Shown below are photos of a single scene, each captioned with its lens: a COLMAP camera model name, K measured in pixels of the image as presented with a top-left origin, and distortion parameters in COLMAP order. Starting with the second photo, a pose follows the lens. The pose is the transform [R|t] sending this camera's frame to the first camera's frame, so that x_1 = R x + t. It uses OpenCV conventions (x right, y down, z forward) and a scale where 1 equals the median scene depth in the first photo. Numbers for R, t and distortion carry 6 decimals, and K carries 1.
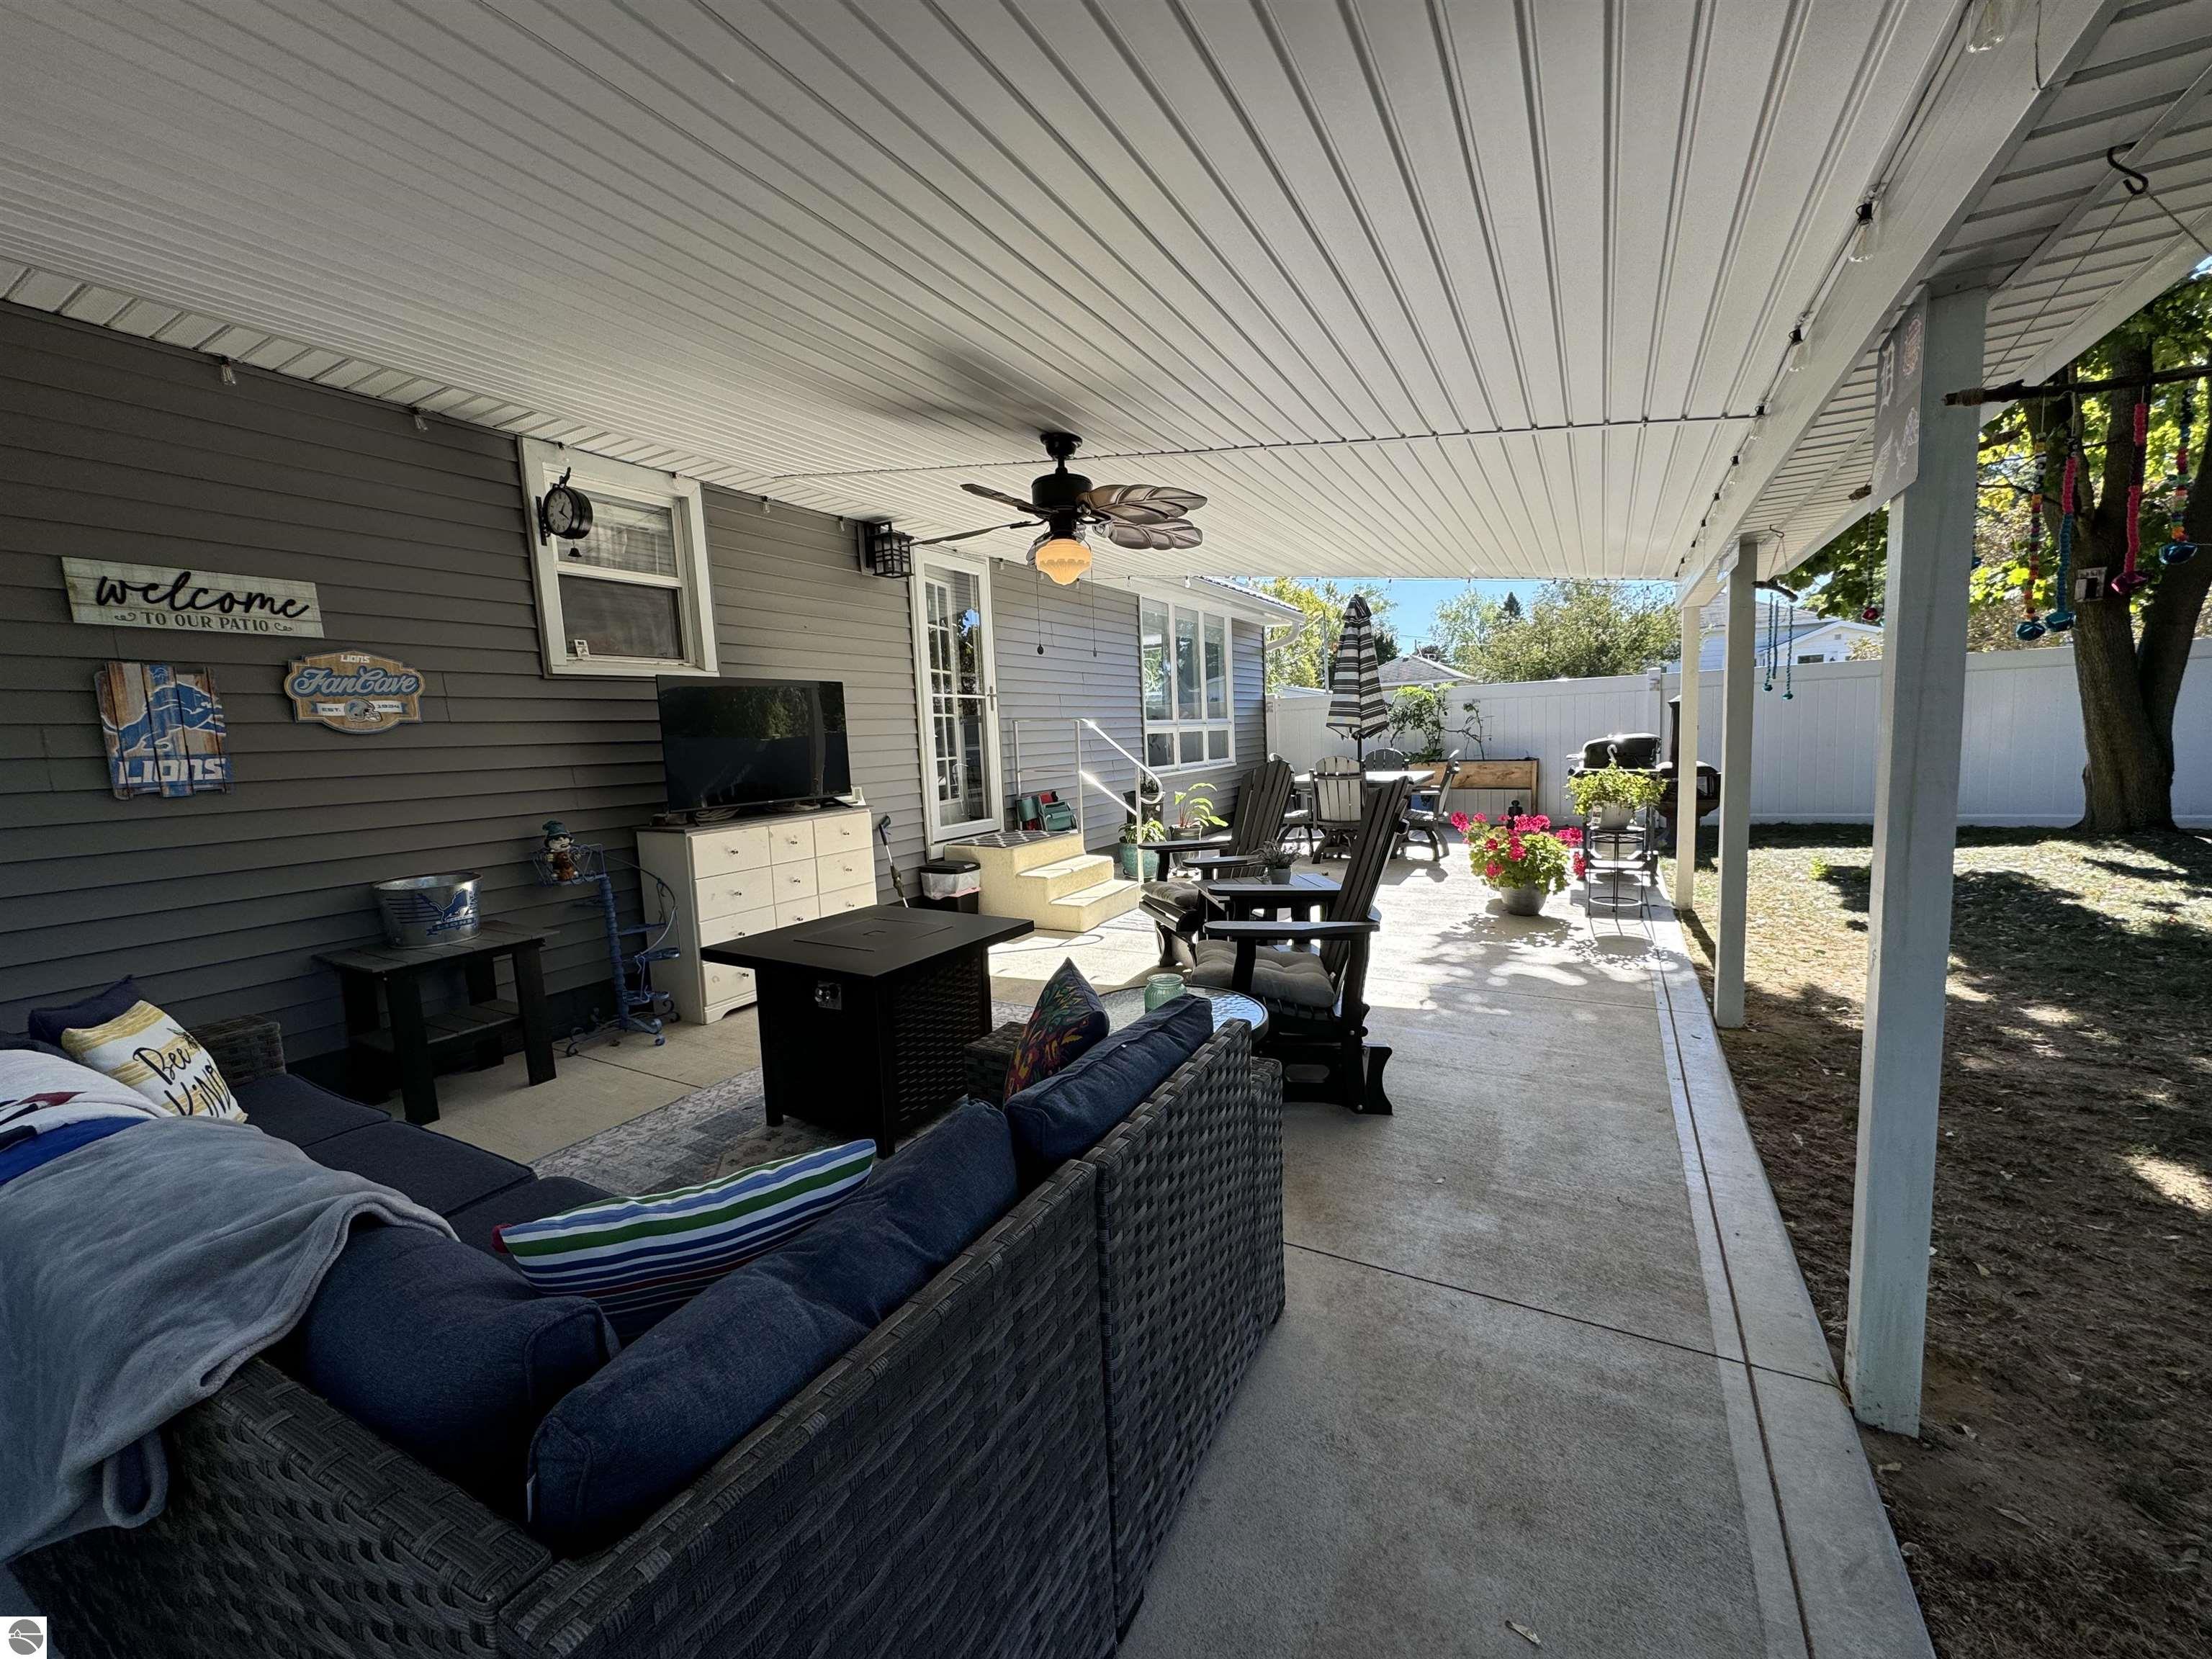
lens RADIAL K [[879.1, 0, 1104.9], [0, 879.1, 830.4], [0, 0, 1]] dist [0.000541, 0.000254]
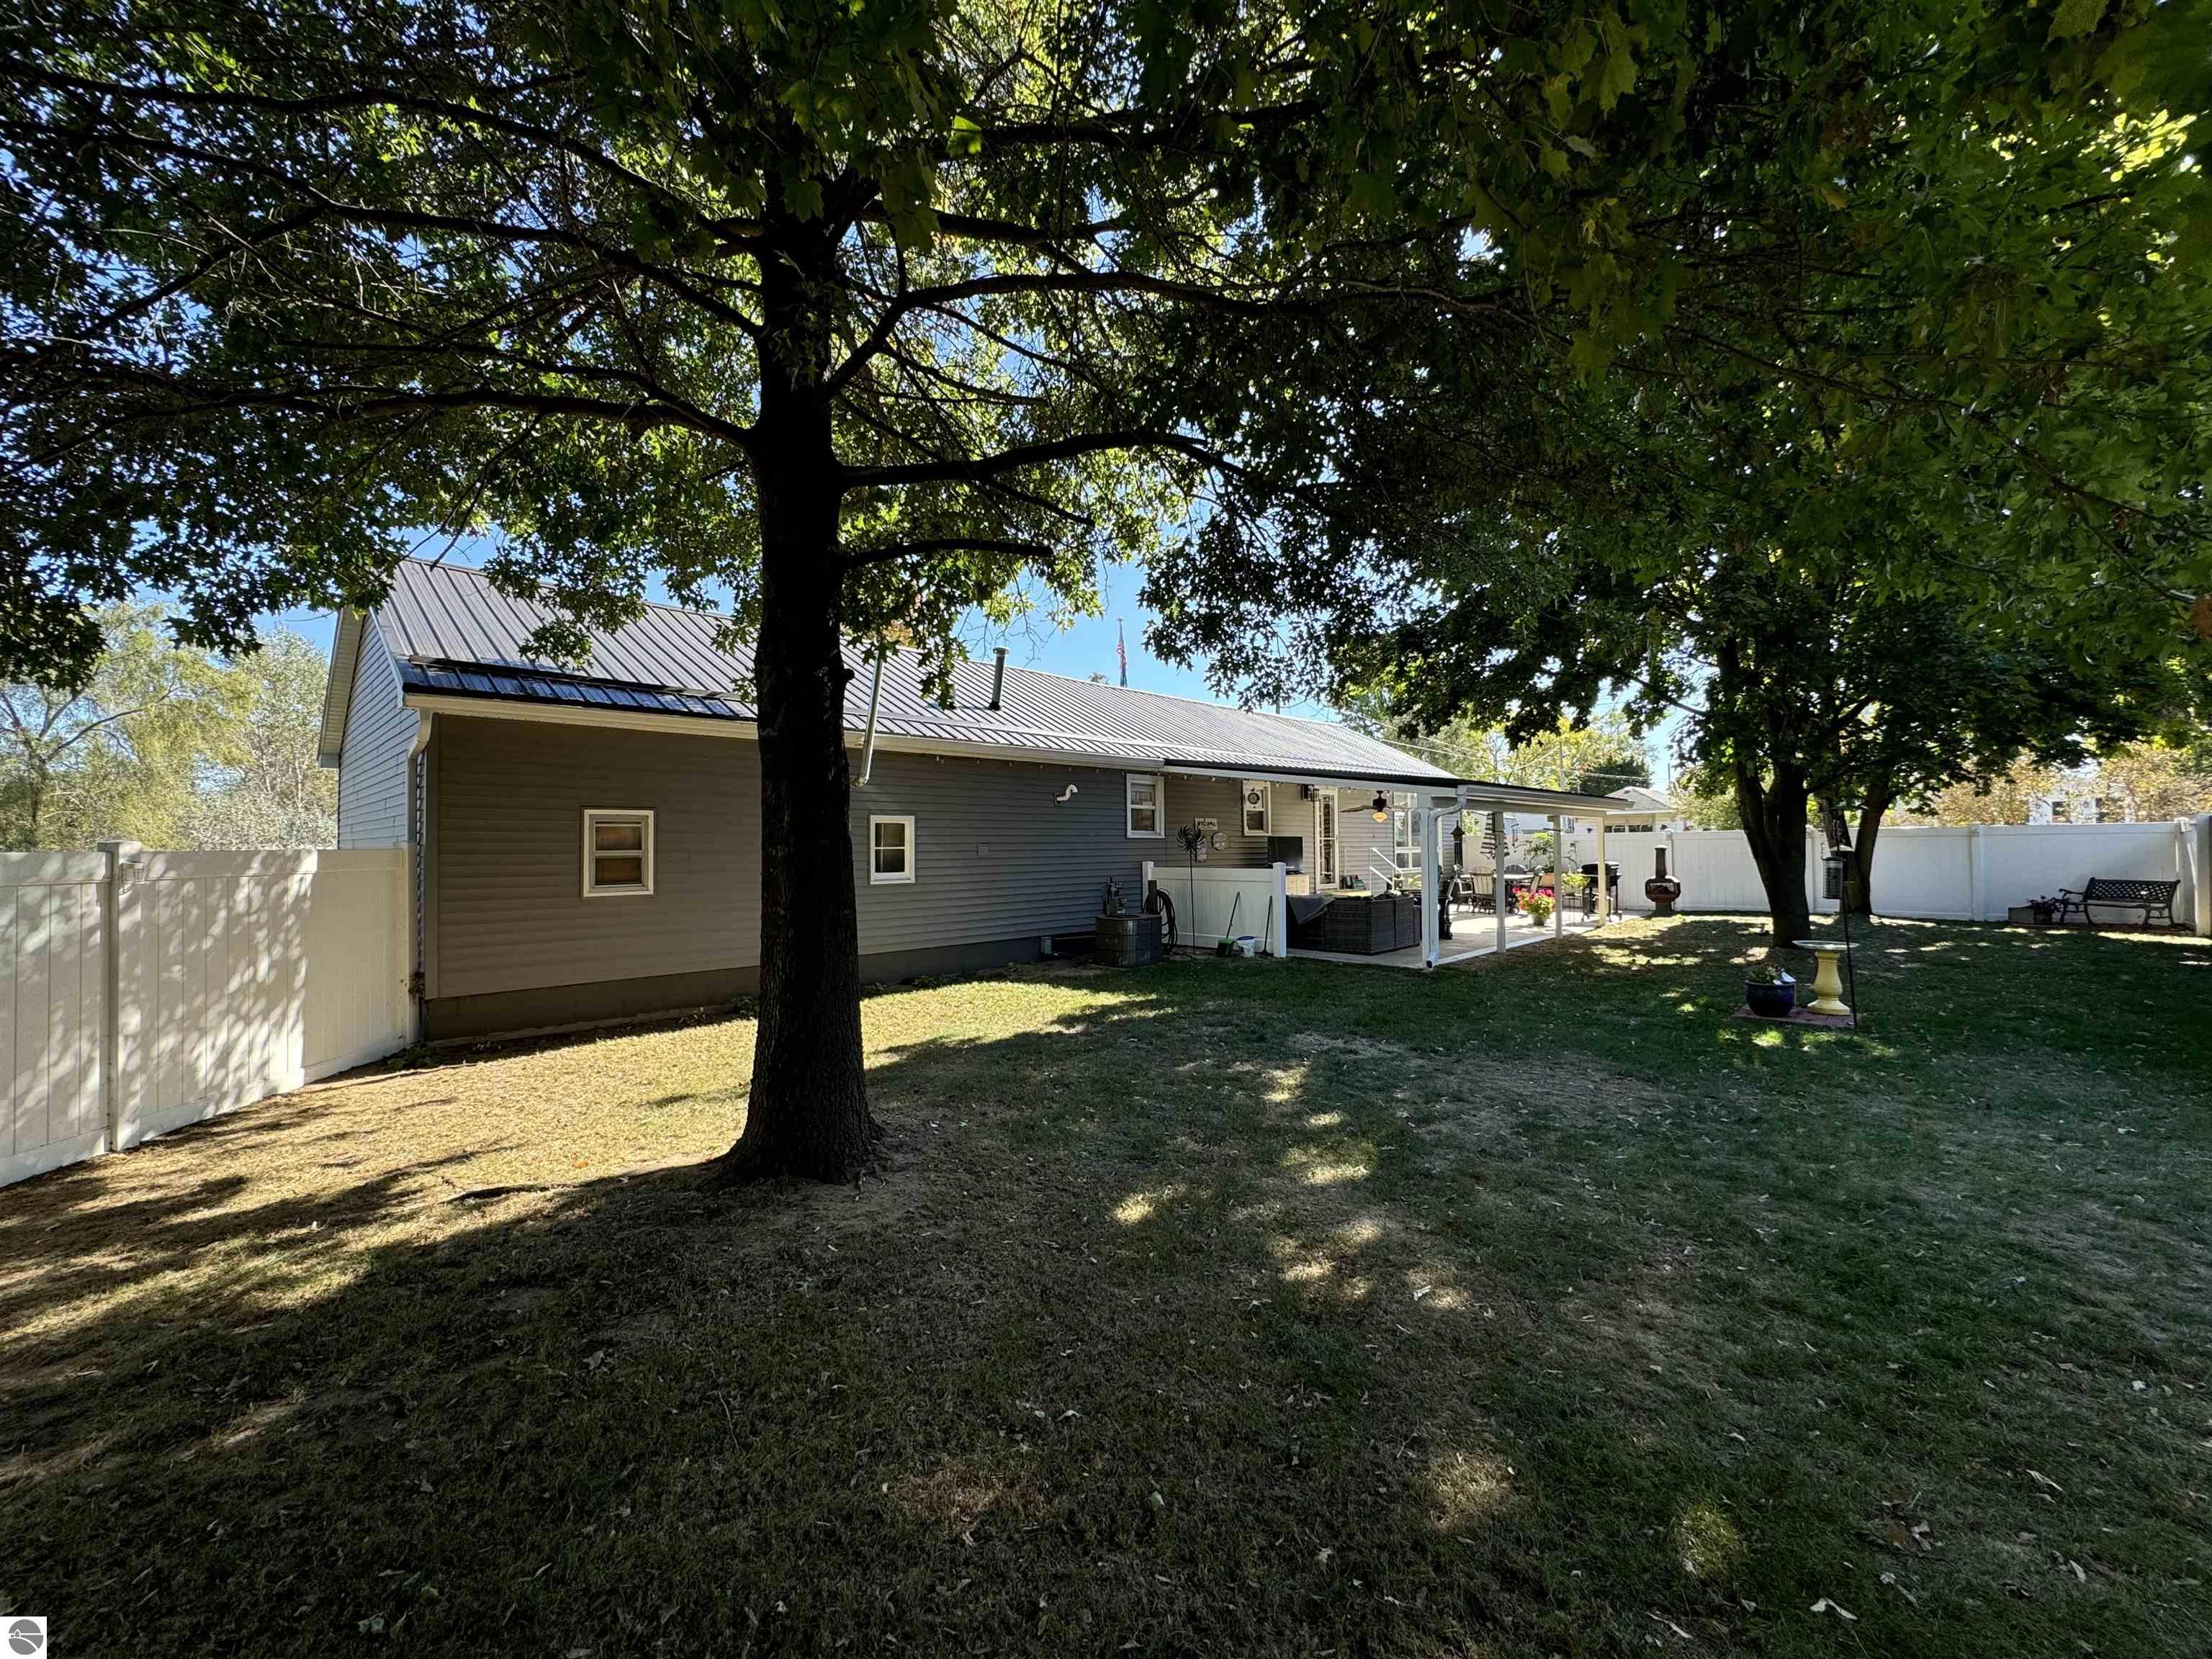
lens RADIAL K [[879.1, 0, 1106.5], [0, 879.1, 828.9], [0, 0, 1]] dist [0.000541, 0.000254]
pose [[0.963263, 0.016095, -0.268077, -0.071647], [-0.050332, 0.991335, -0.121335, 0.155737], [0.263801, 0.130371, 0.955726, -1.522769]]
